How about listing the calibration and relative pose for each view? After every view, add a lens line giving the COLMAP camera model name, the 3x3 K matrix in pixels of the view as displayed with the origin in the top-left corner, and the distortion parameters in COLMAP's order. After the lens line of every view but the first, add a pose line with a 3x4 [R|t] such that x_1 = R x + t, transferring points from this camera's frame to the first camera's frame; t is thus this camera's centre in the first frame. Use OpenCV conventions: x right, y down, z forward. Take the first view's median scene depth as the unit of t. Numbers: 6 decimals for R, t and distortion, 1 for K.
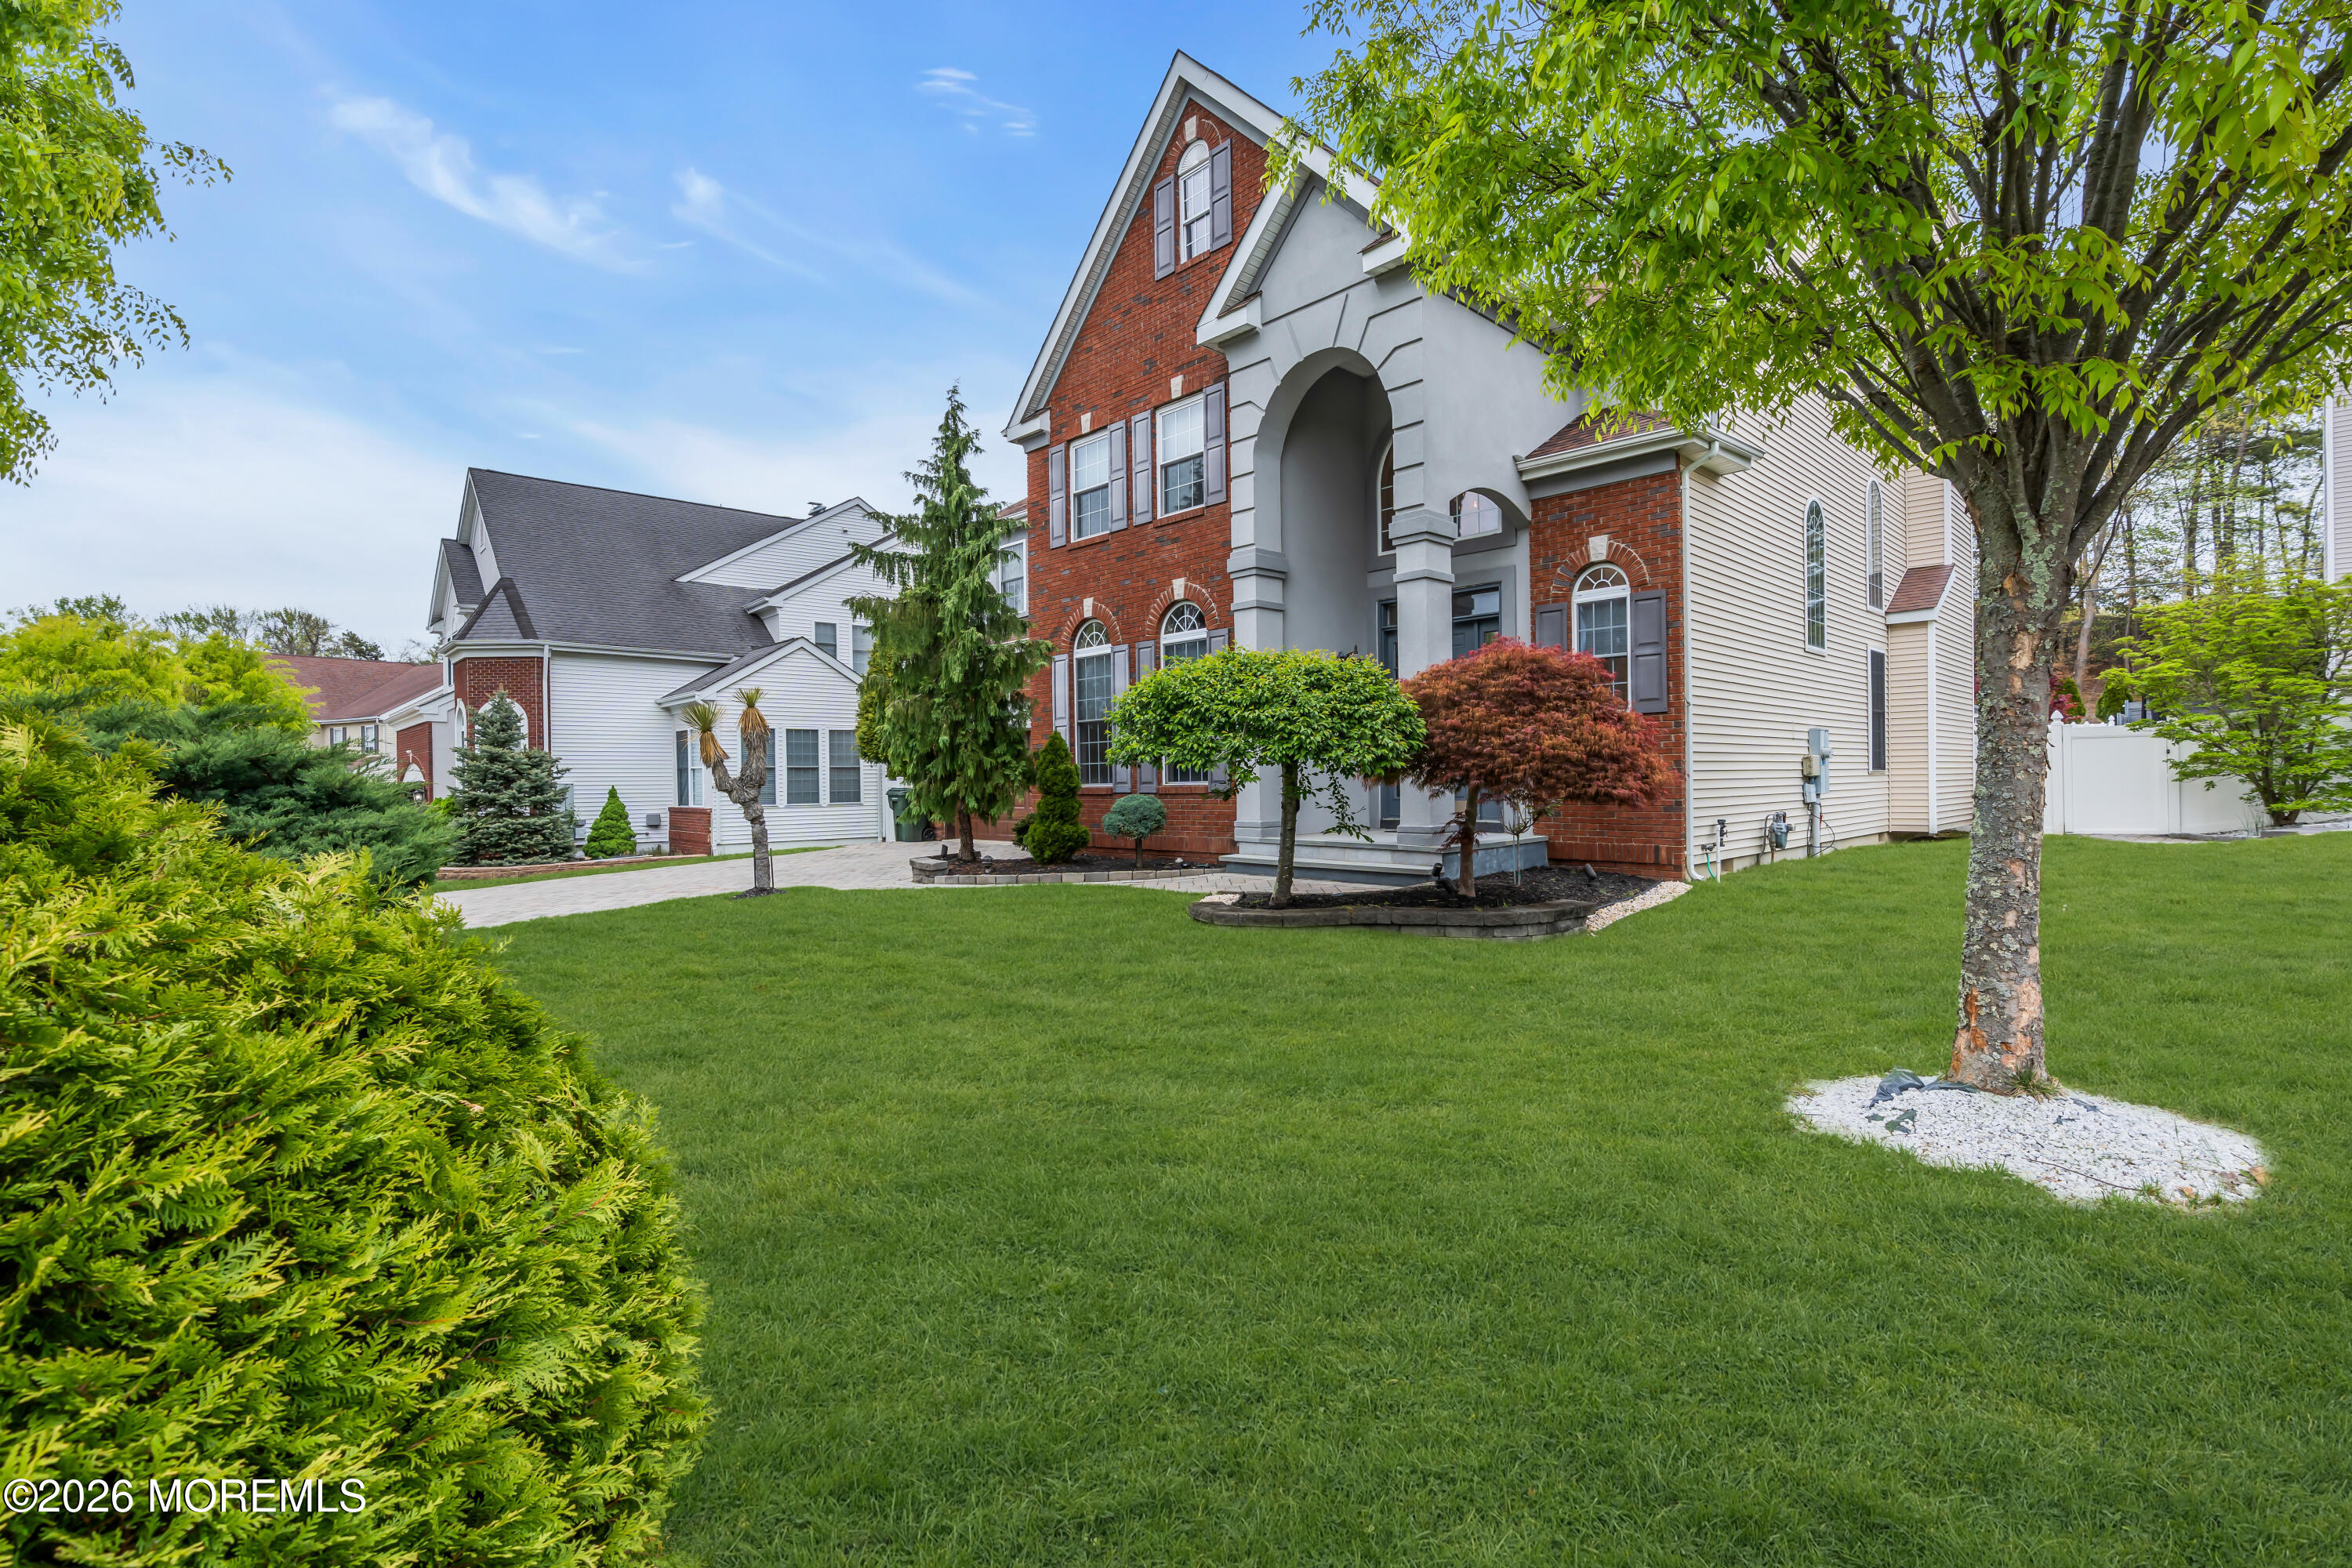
lens RADIAL K [[1048.6, 0, 1176.0], [0, 1048.6, 784.0], [0, 0, 1]] dist [0.001322, 0.000483]
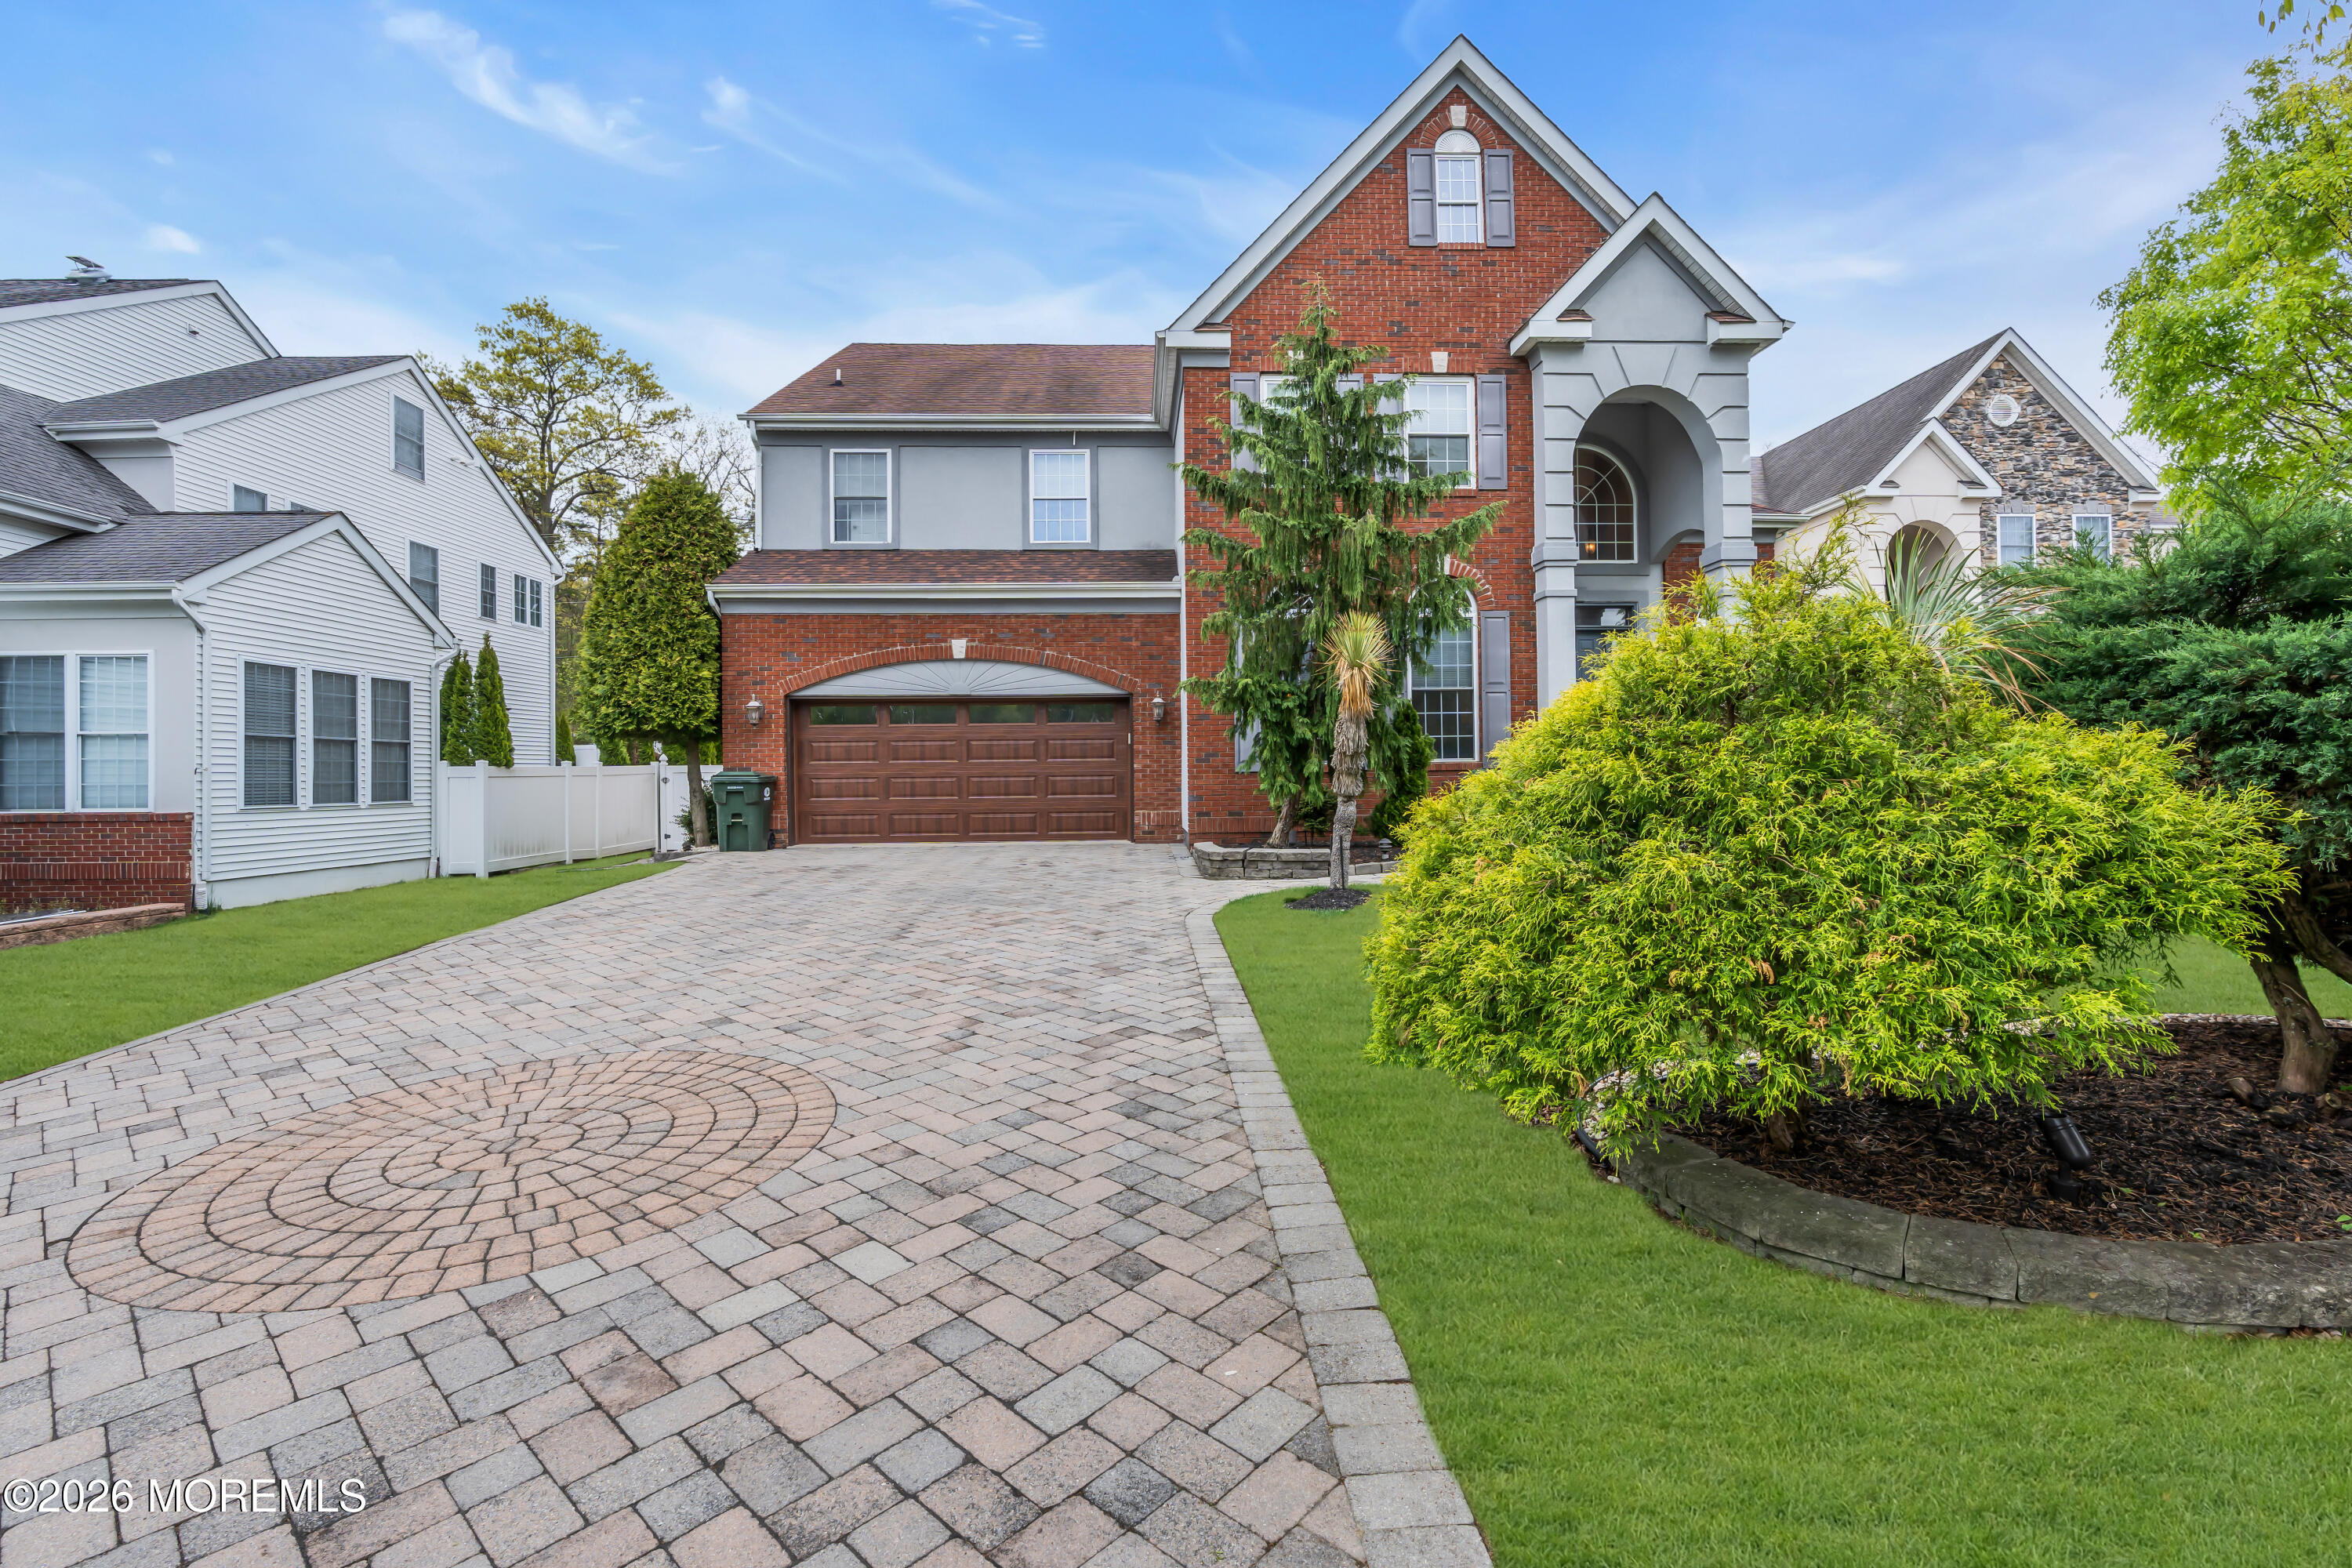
lens RADIAL K [[1067.2, 0, 1171.8], [0, 1067.2, 770.8], [0, 0, 1]] dist [-0.017187, 0.009171]
pose [[0.660115, 0.007621, 0.751126, -0.897889], [0.005225, 0.999878, -0.014736, 0.021985], [-0.751146, 0.013652, 0.659994, 0.518056]]
